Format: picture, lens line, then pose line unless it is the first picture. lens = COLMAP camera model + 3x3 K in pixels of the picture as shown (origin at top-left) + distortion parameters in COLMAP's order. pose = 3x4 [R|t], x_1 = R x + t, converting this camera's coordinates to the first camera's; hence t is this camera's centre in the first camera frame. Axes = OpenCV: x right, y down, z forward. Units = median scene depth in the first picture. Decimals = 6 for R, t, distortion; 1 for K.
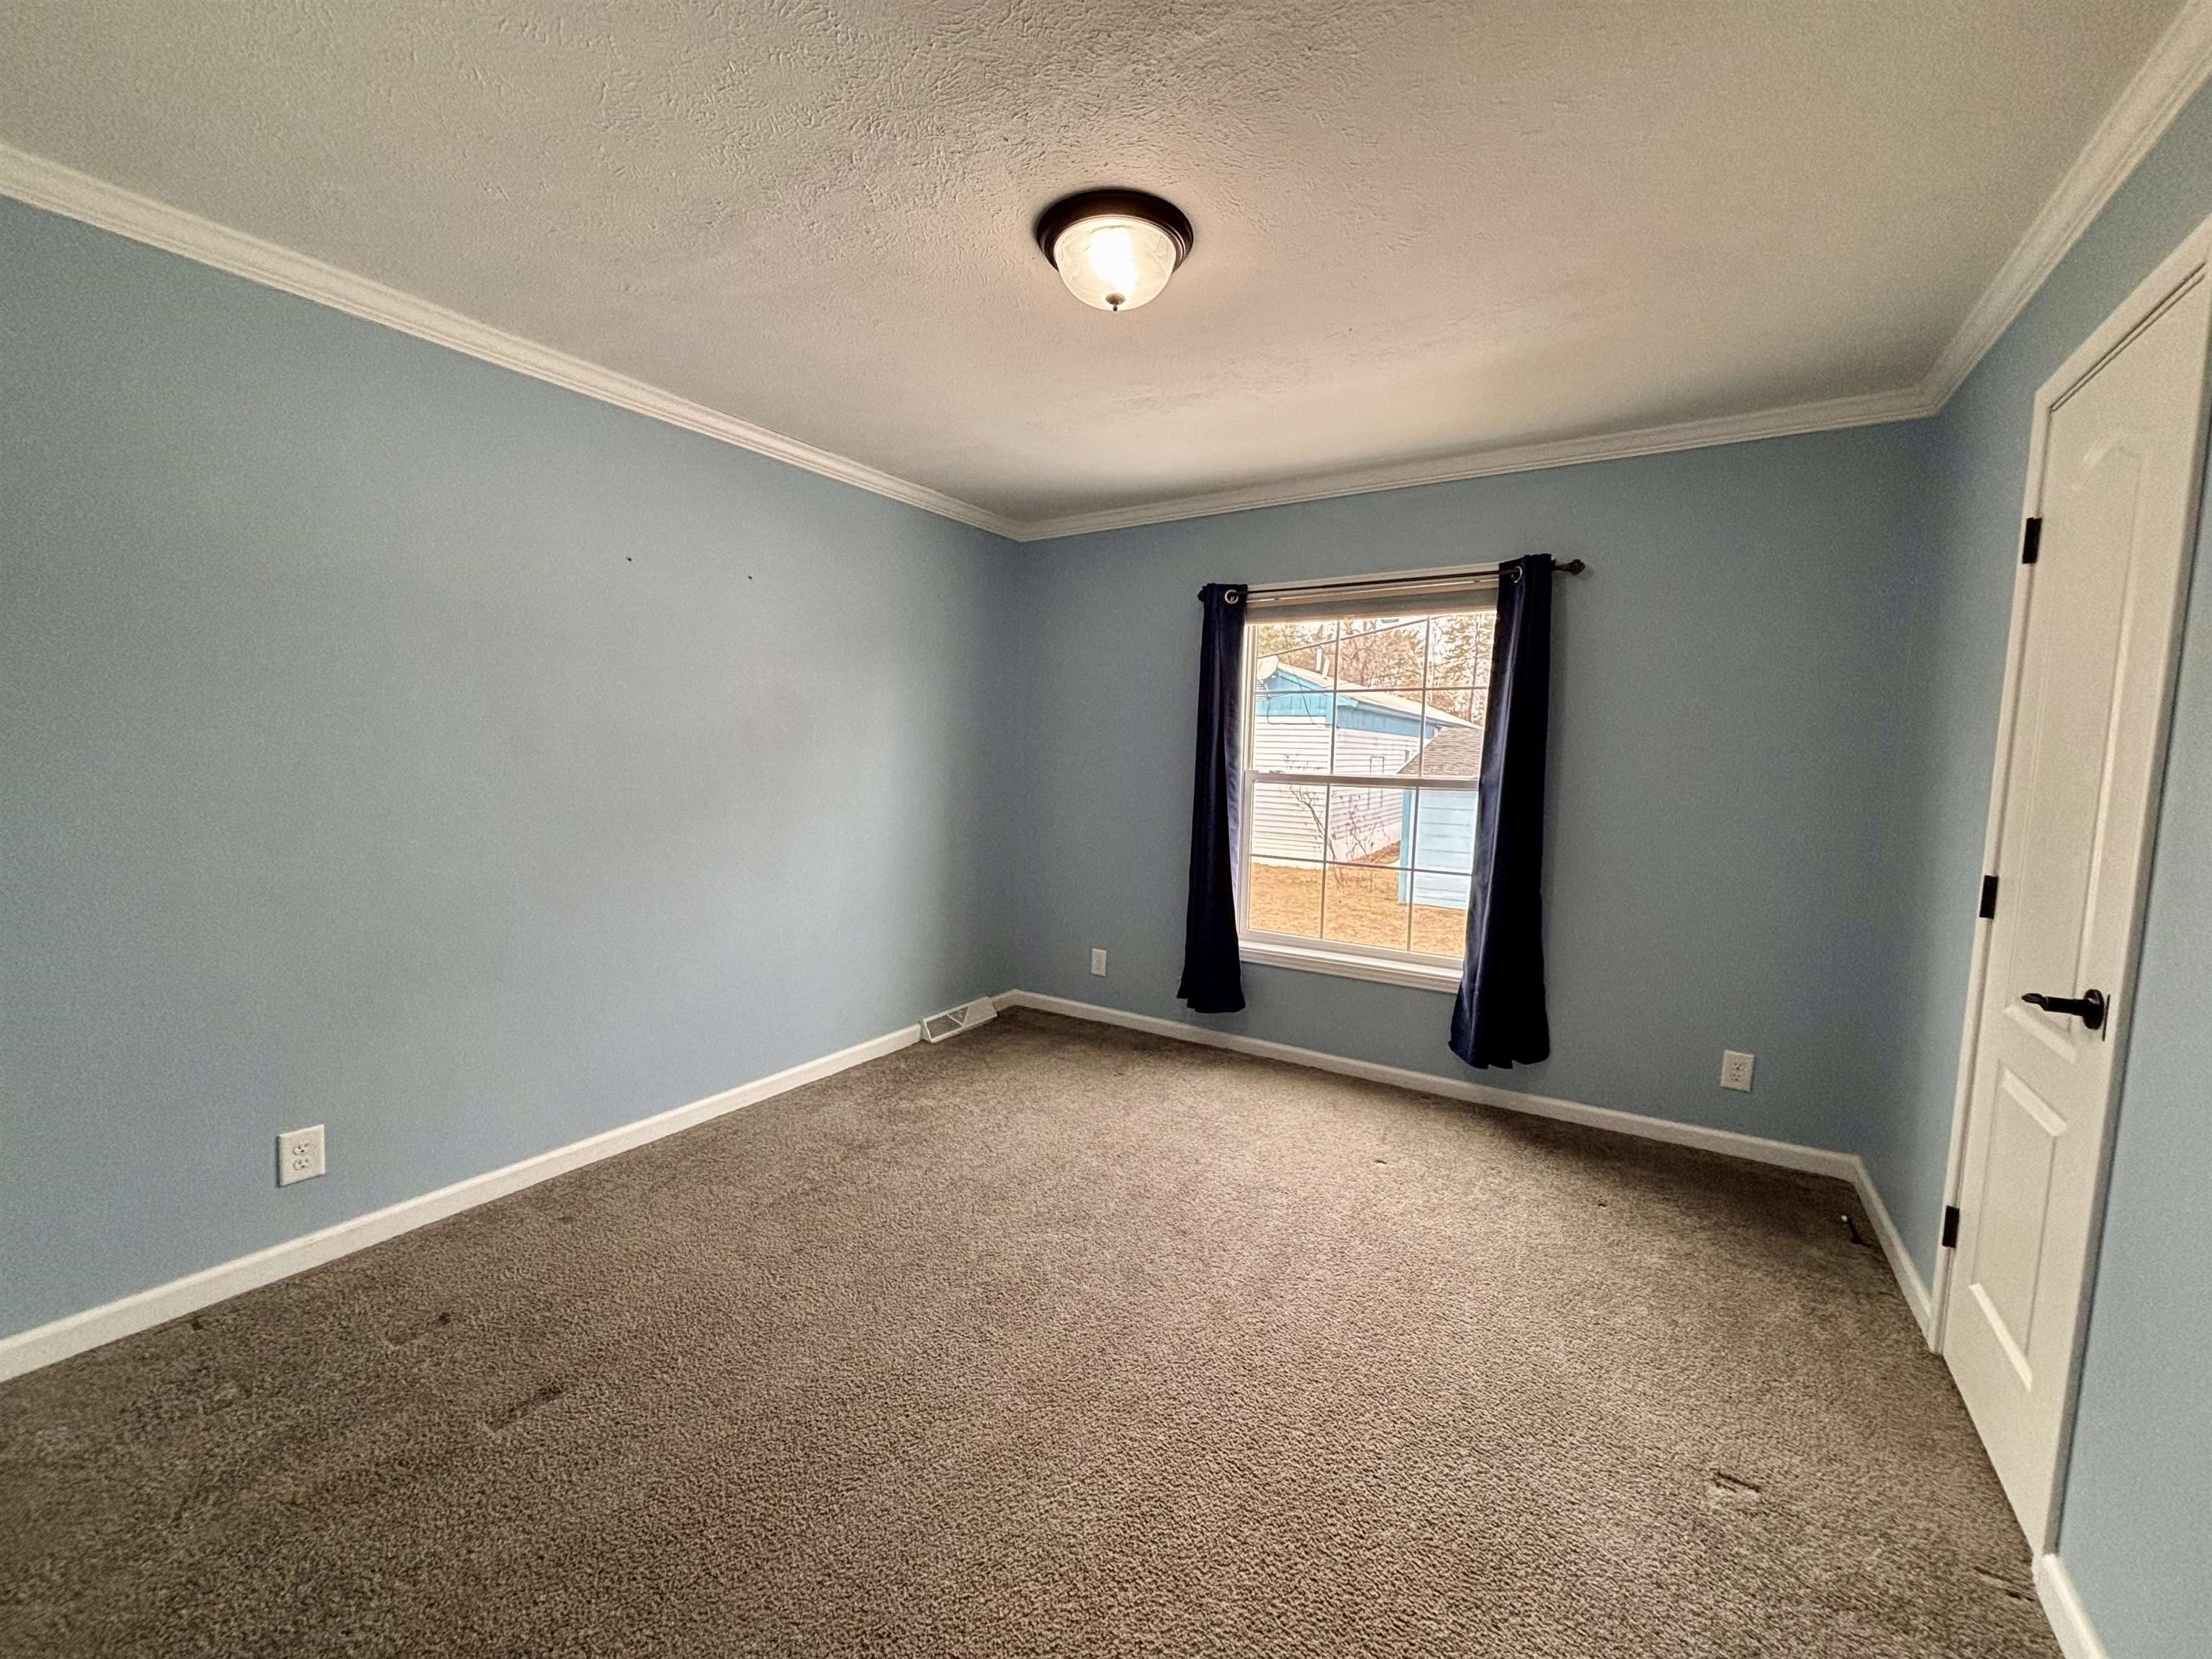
lens RADIAL K [[888.3, 0, 1106.5], [0, 888.3, 832.9], [0, 0, 1]] dist [0.002839, -0.001602]
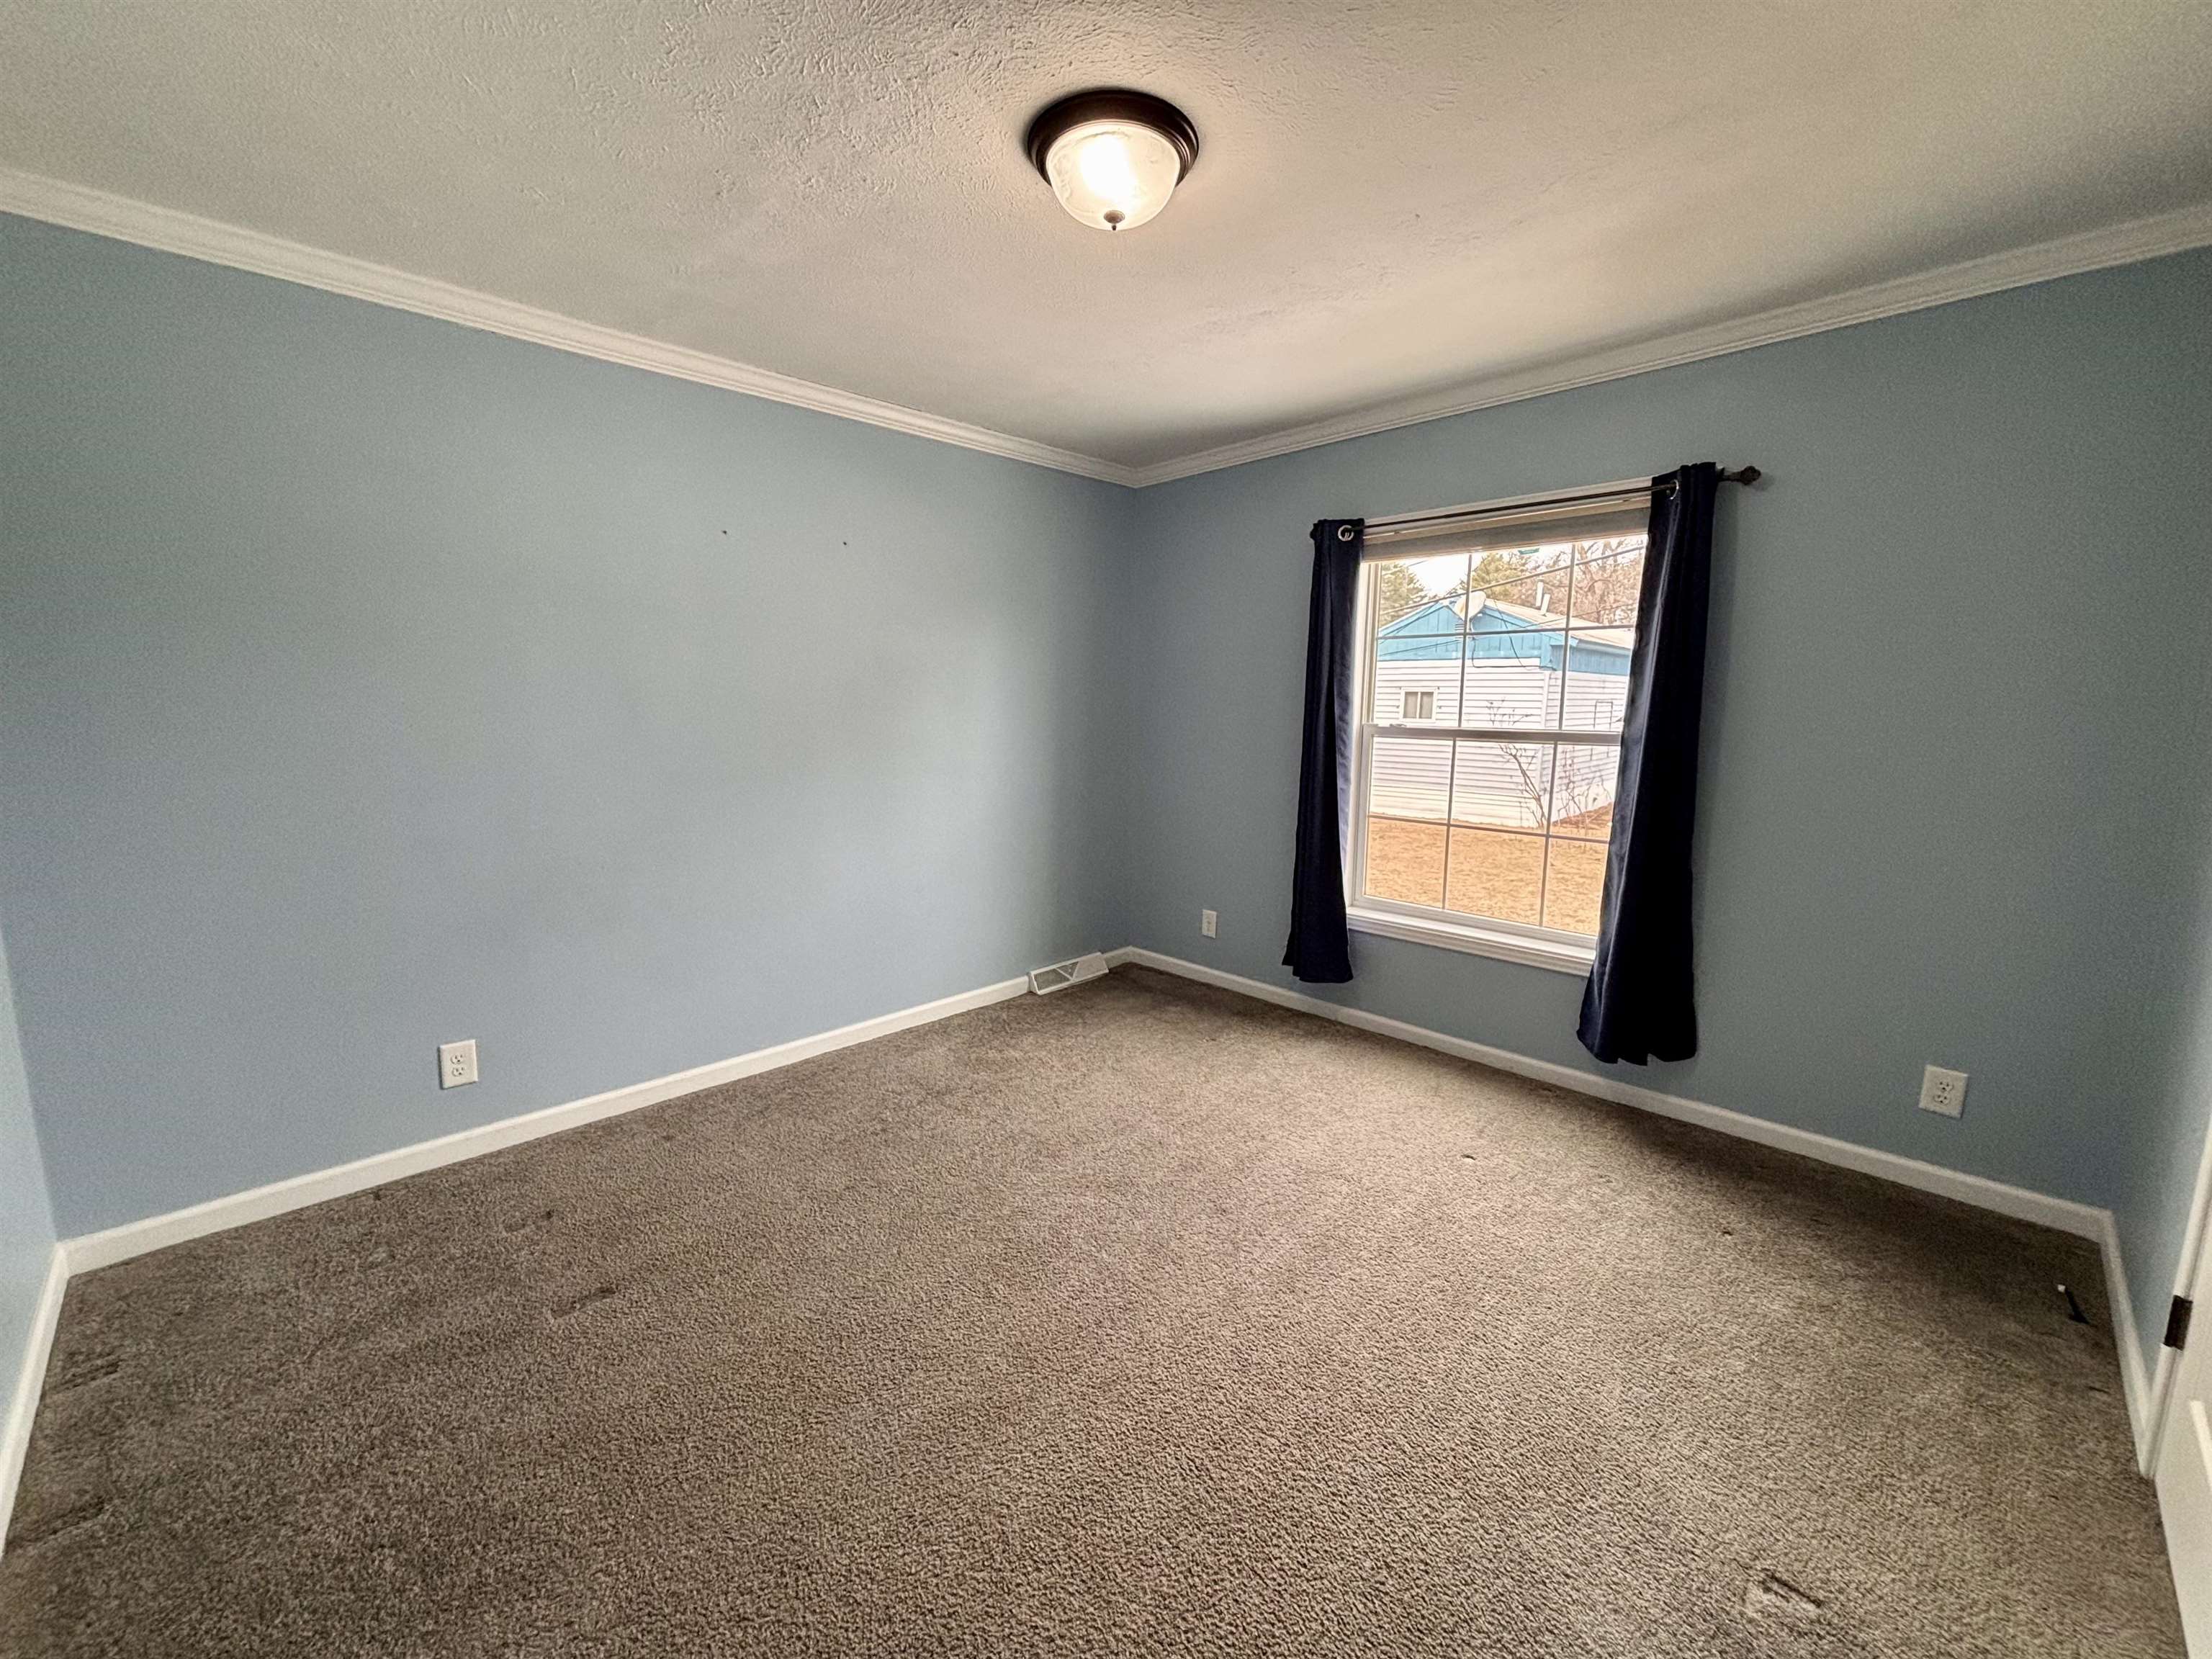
lens RADIAL K [[888.3, 0, 1106.2], [0, 888.3, 833.3], [0, 0, 1]] dist [0.002839, -0.001602]
pose [[0.974331, 0.018384, -0.224369, 0.179224], [-0.005661, 0.998346, 0.057219, -0.014460], [0.225050, -0.054480, 0.972823, 0.059445]]
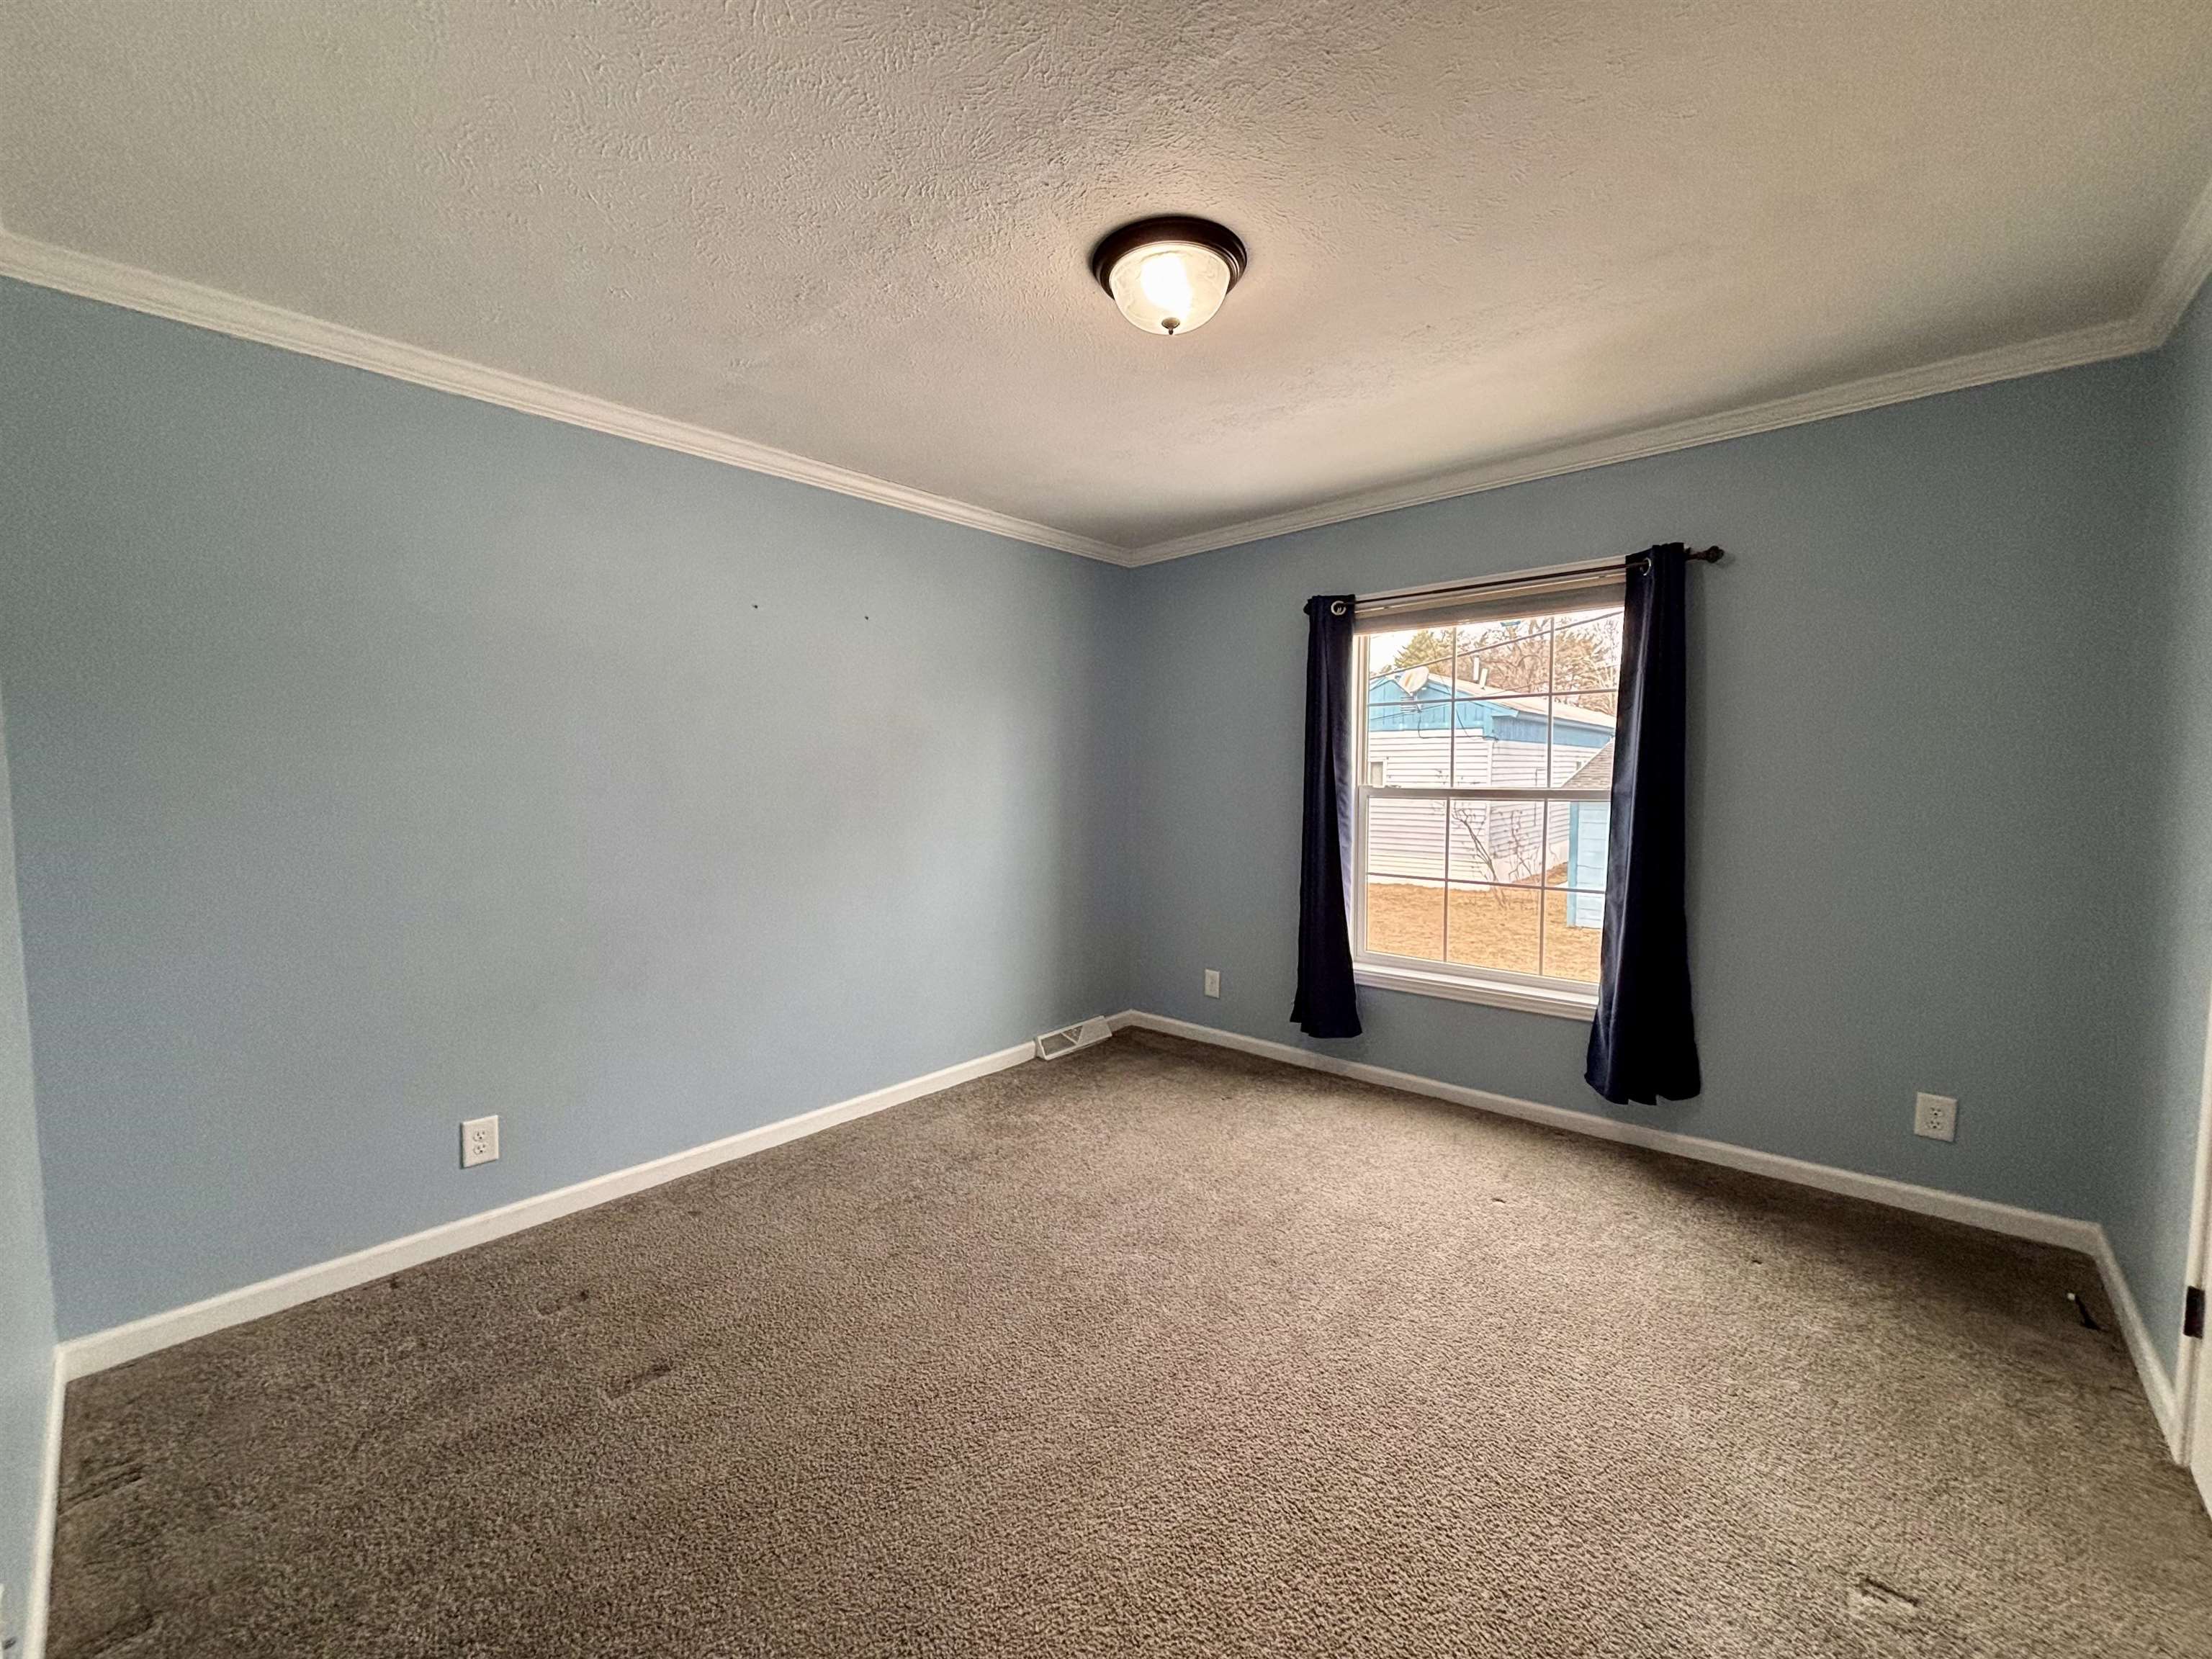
lens RADIAL K [[888.3, 0, 1106.3], [0, 888.3, 833.2], [0, 0, 1]] dist [0.002839, -0.001602]
pose [[0.985433, -0.015669, -0.169338, 0.082064], [0.011383, 0.999591, -0.026250, 0.005461], [0.169680, 0.023940, 0.985208, 0.002302]]
